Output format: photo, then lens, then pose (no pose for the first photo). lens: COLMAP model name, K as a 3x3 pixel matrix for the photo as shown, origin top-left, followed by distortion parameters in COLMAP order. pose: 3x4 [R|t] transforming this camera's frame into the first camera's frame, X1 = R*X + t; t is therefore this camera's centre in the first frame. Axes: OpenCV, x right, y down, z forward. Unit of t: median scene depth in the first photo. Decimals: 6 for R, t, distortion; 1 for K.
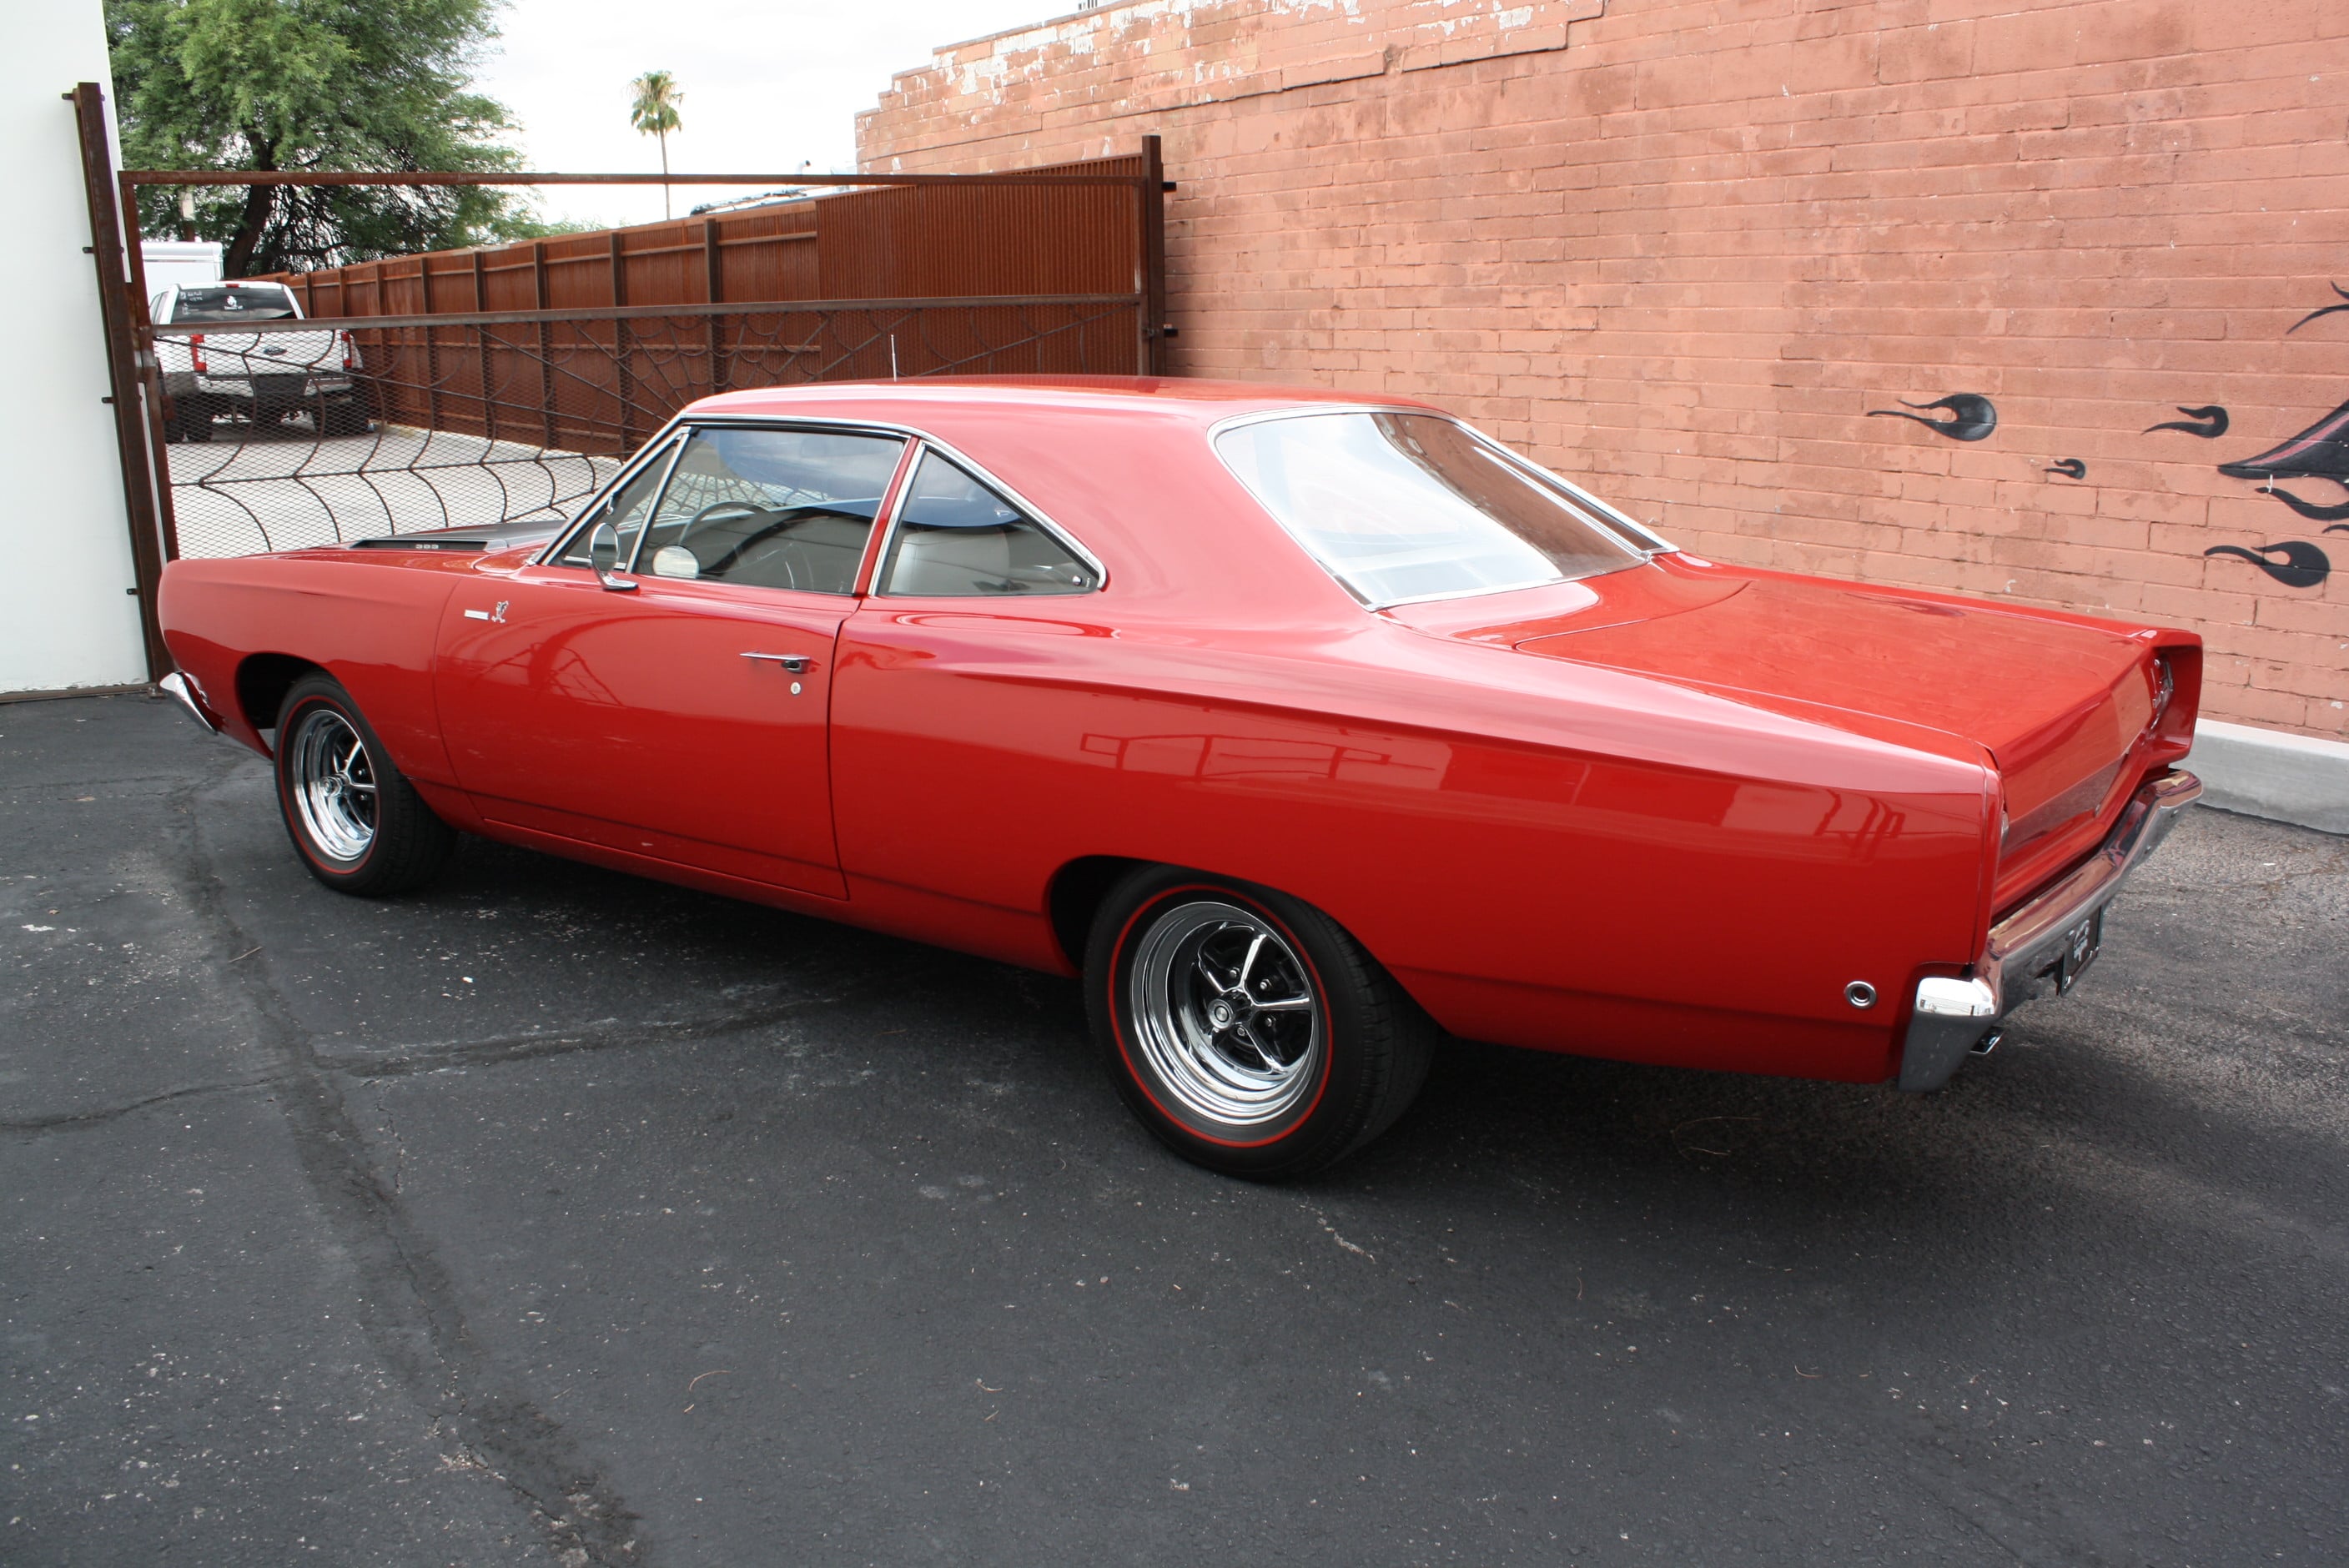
lens RADIAL K [[1990.3, 0, 1185.7], [0, 1990.3, 785.9], [0, 0, 1]] dist [-0.170843, 0.155636]
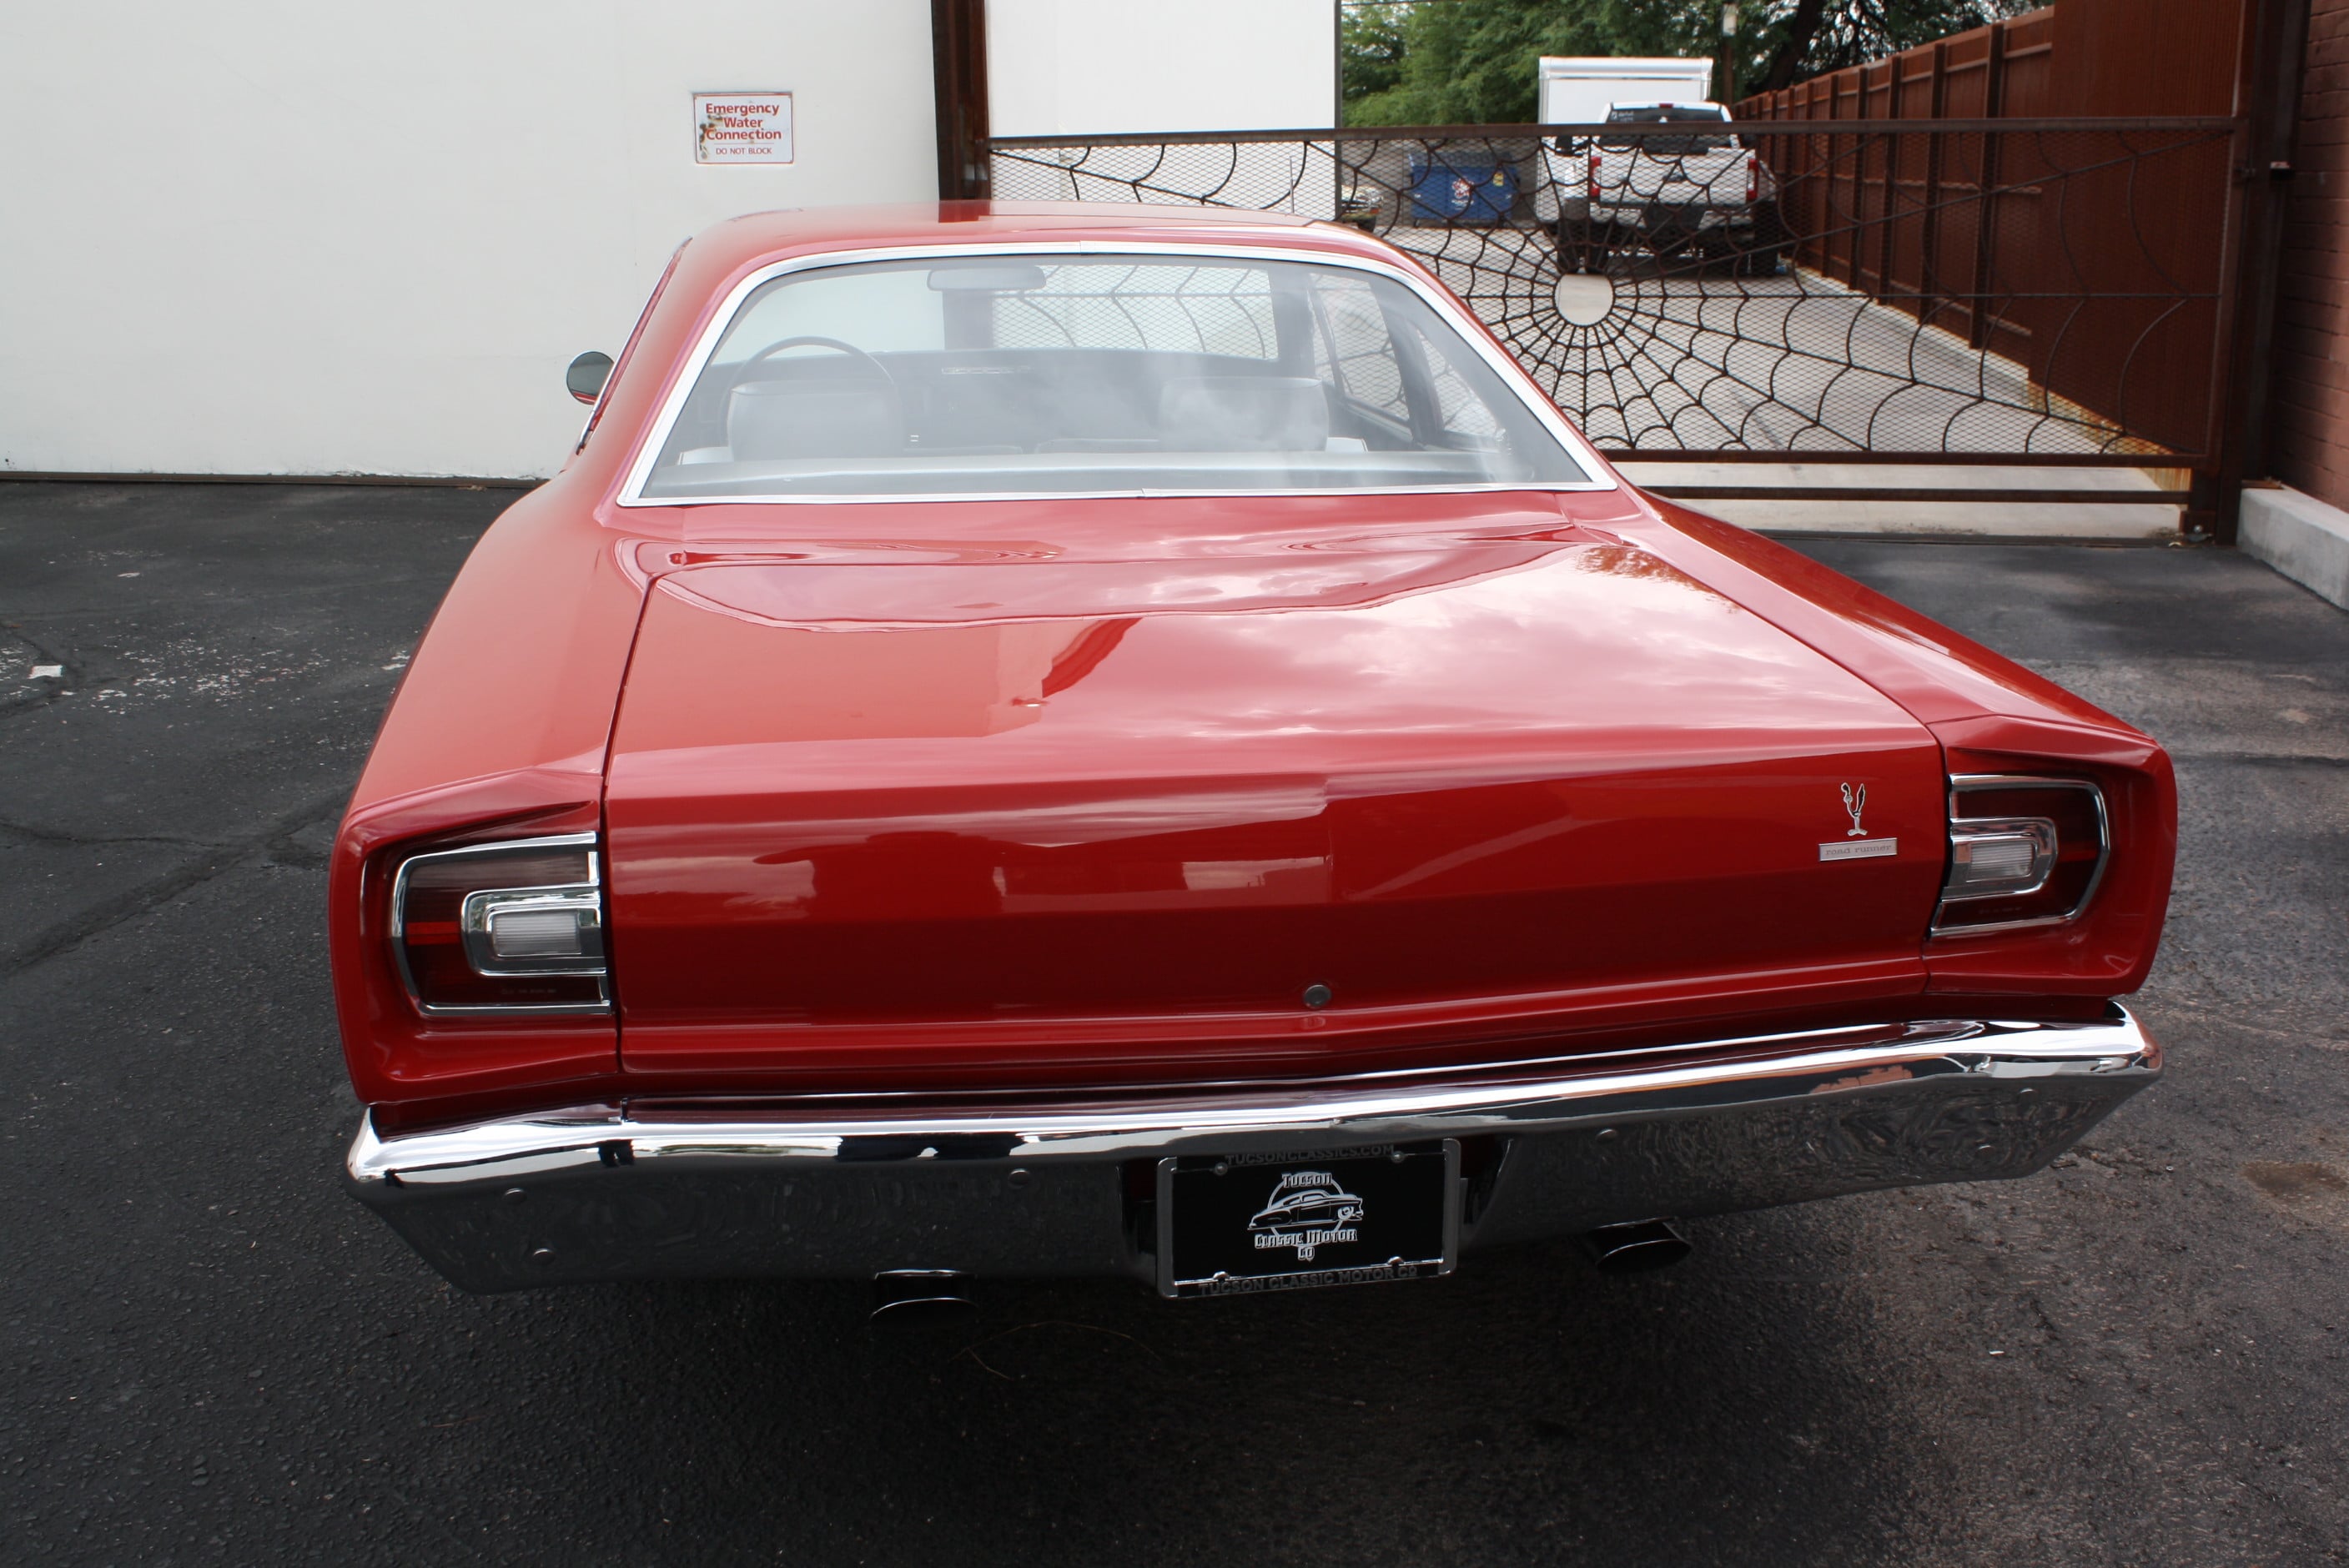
lens RADIAL K [[2298.4, 0, 1181.6], [0, 2298.4, 785.8], [0, 0, 1]] dist [-0.148270, 0.157492]
pose [[0.720184, 0.181998, -0.669486, 0.386130], [-0.156639, 0.982717, 0.098648, -0.045844], [0.675869, 0.033823, 0.736245, 0.223838]]
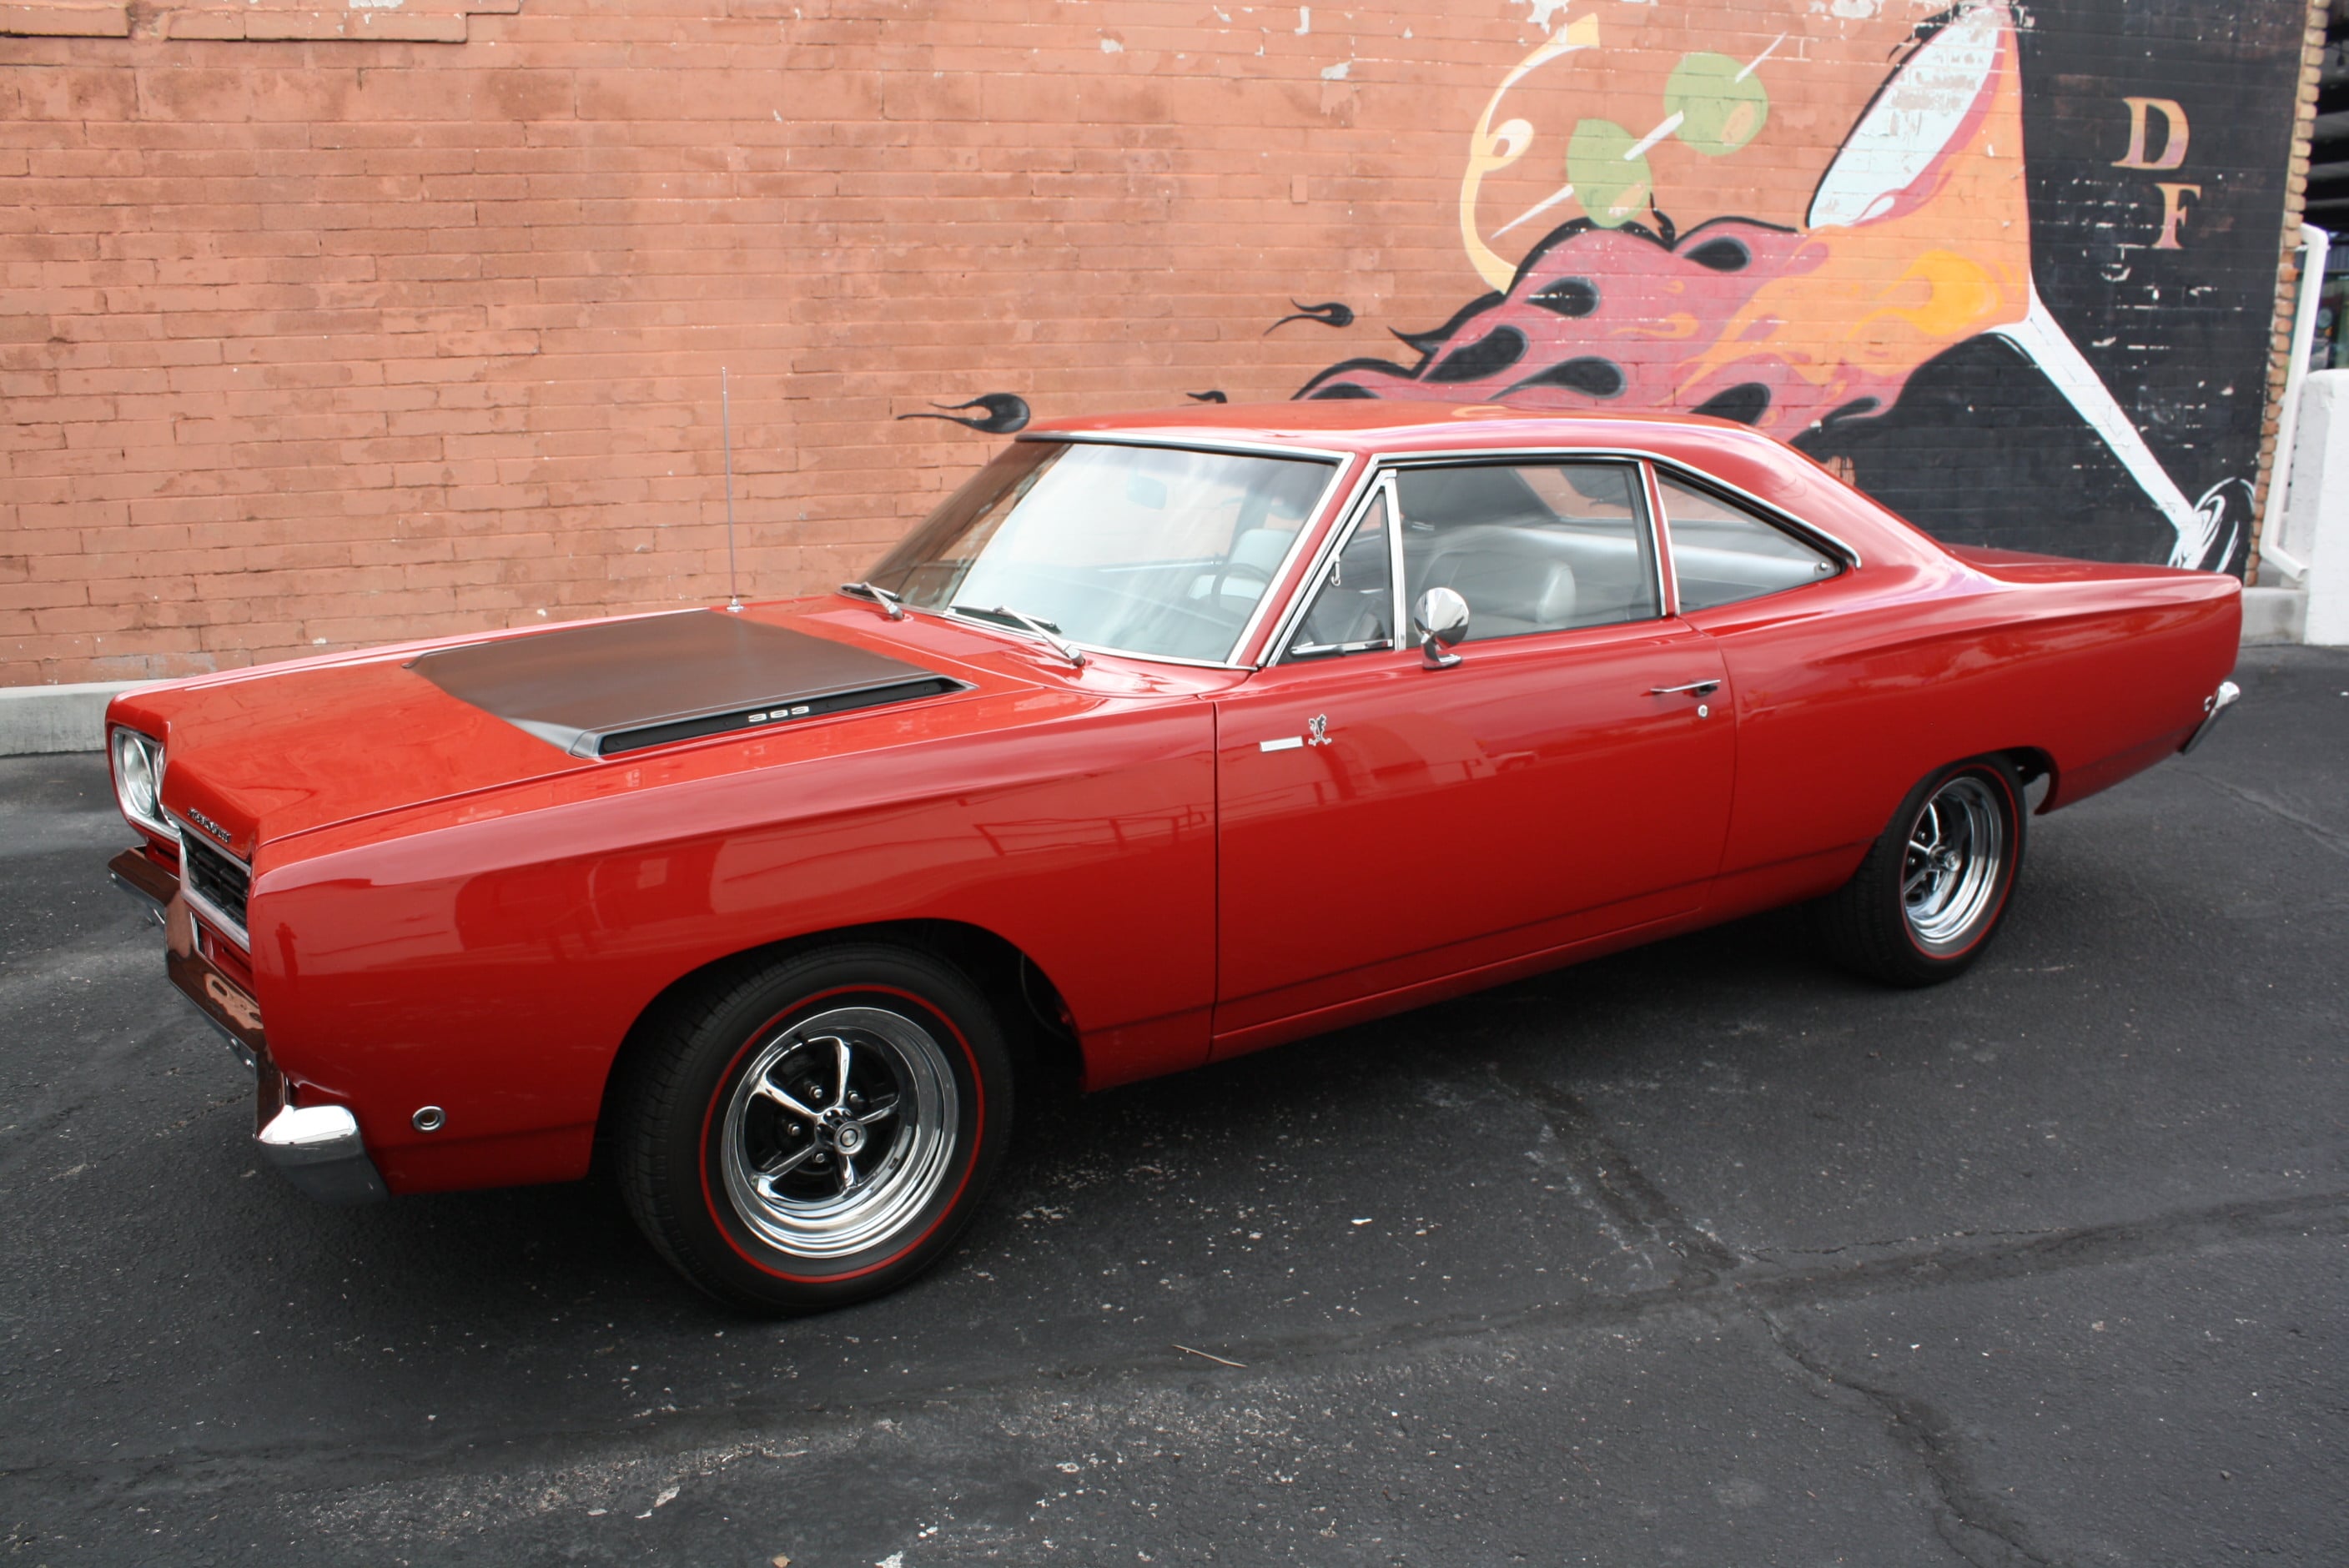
lens RADIAL K [[1990.3, 0, 1185.7], [0, 1990.3, 785.9], [0, 0, 1]] dist [-0.170843, 0.155636]
pose [[0.330251, -0.214460, 0.919207, -0.637799], [0.218728, 0.964726, 0.146496, -0.114319], [-0.918200, 0.152676, 0.365511, 0.458165]]
